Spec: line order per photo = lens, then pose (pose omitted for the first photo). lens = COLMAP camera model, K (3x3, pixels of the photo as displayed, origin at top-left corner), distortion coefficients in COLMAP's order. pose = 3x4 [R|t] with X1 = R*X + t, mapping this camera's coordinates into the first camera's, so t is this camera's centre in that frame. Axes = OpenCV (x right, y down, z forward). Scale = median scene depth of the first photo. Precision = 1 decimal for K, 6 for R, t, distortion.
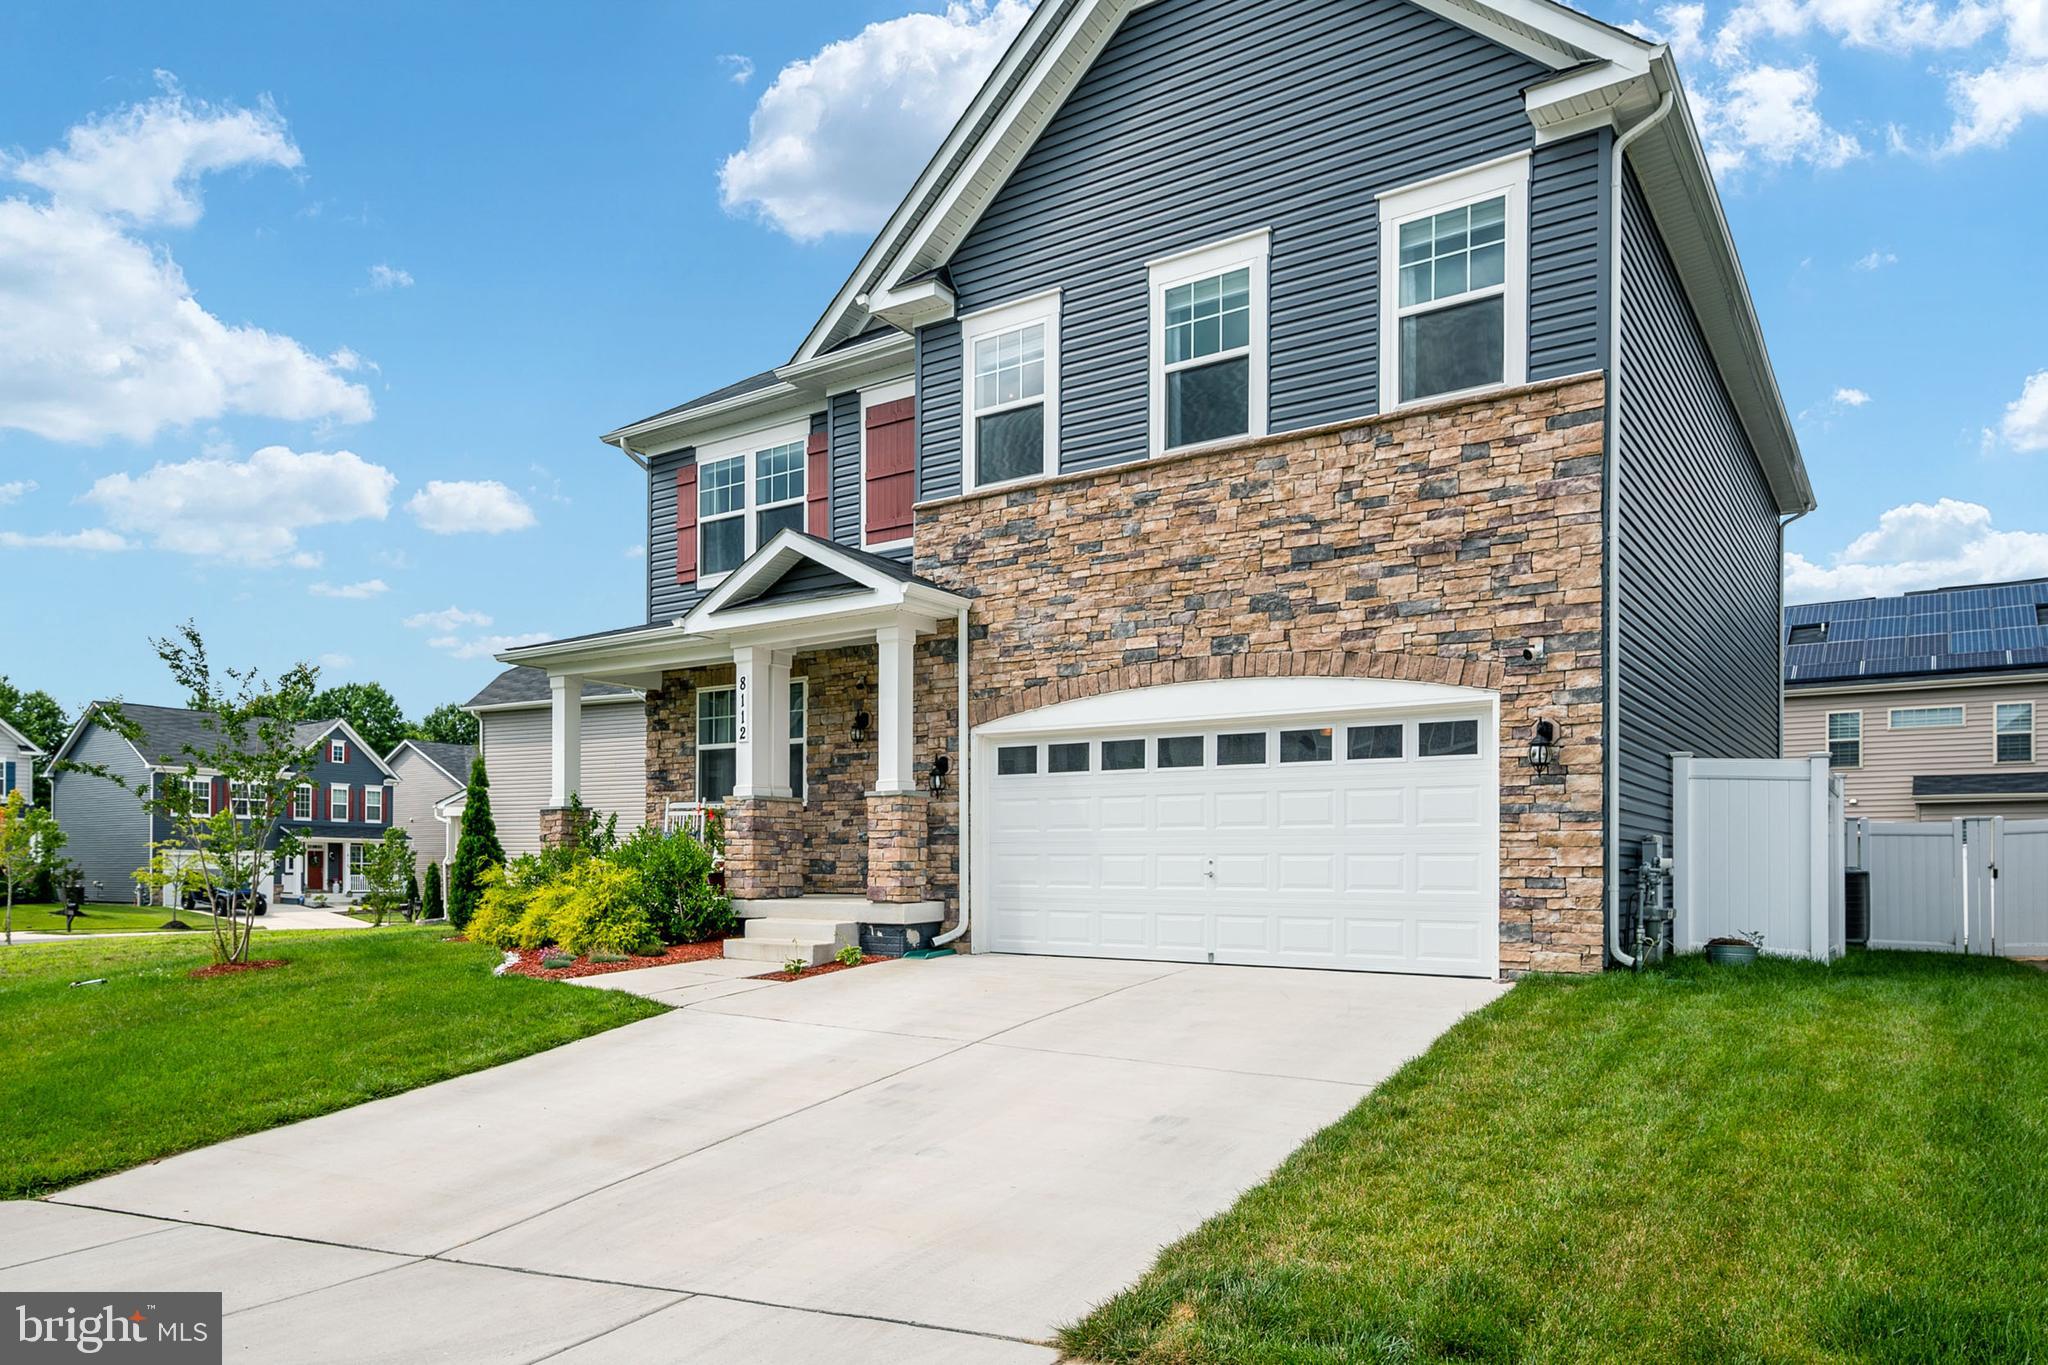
lens RADIAL K [[1313.4, 0, 1042.7], [0, 1313.4, 842.4], [0, 0, 1]] dist [-0.001100, 0.000124]
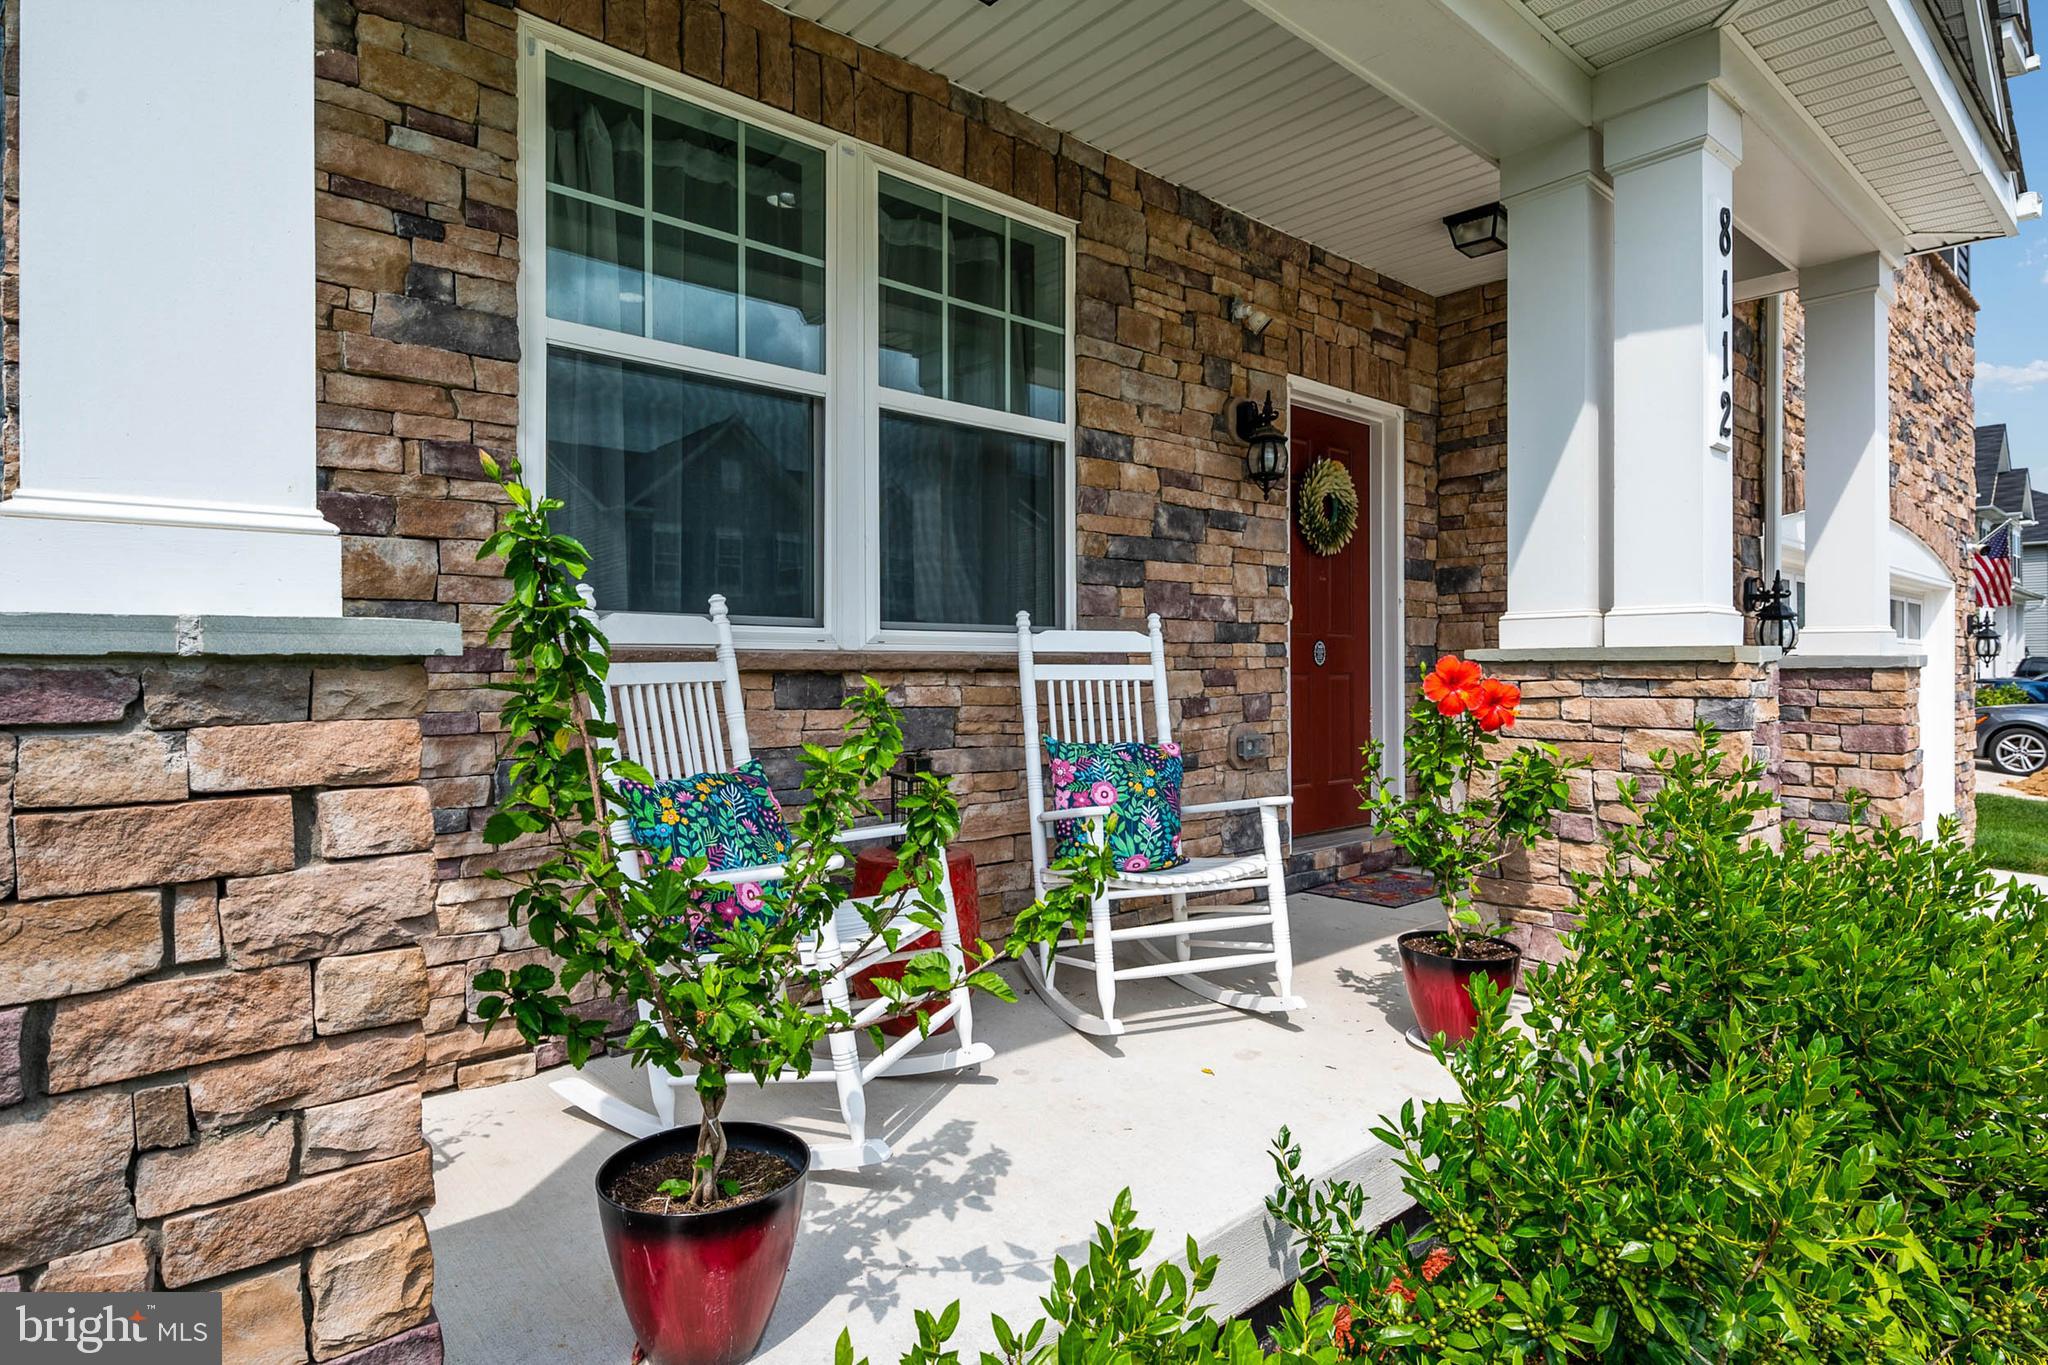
lens RADIAL K [[1094.2, 0, 1023.3], [0, 1094.2, 663.0], [0, 0, 1]] dist [0.007673, 0.000799]
pose [[0.267279, 0.001572, 0.963618, -0.566038], [-0.020110, 0.999790, 0.003947, -0.034904], [-0.963409, -0.020433, 0.267254, 1.254647]]
